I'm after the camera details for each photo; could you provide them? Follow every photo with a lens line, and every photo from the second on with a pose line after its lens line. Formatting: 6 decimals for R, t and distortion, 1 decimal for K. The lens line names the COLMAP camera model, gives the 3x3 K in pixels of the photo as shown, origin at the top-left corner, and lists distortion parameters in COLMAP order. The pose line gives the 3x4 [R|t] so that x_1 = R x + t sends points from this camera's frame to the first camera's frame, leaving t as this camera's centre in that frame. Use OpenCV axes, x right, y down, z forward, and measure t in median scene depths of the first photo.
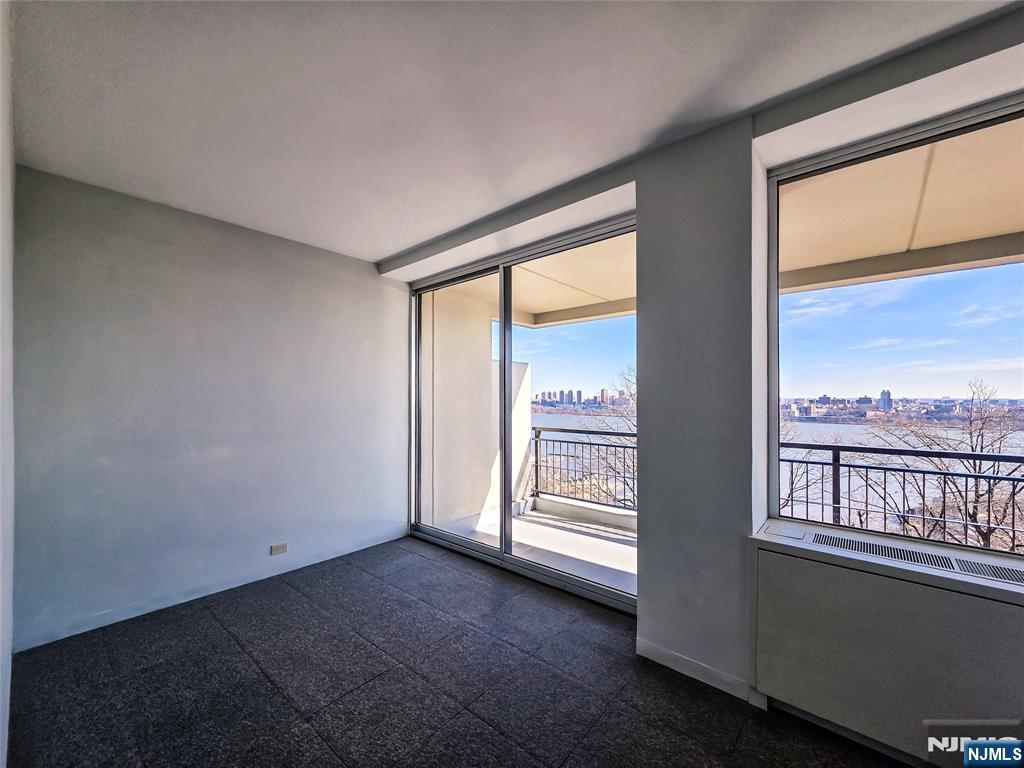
lens RADIAL K [[414.9, 0, 512.0], [0, 414.9, 384.0], [0, 0, 1]] dist [-0.000610, 0.000154]
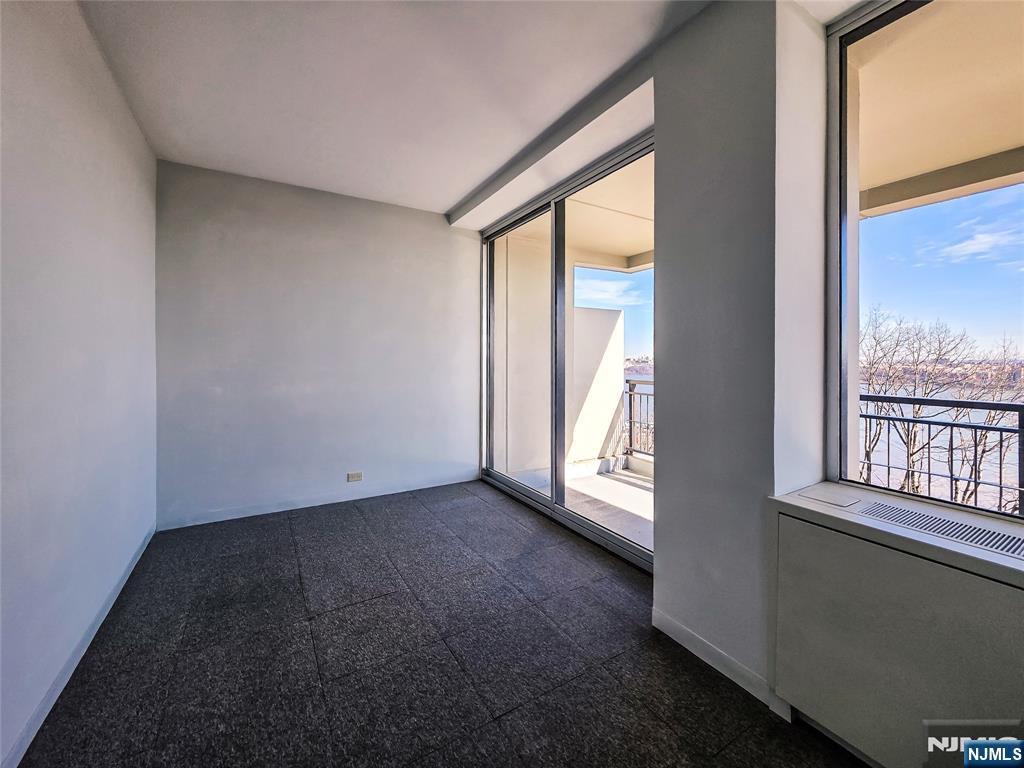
lens RADIAL K [[423.9, 0, 520.5], [0, 423.9, 346.3], [0, 0, 1]] dist [-0.000016, -0.000054]
pose [[0.951401, -0.005272, -0.307911, 0.221470], [0.006833, 0.999969, 0.003991, 0.046090], [0.307880, -0.005901, 0.951407, 0.057109]]
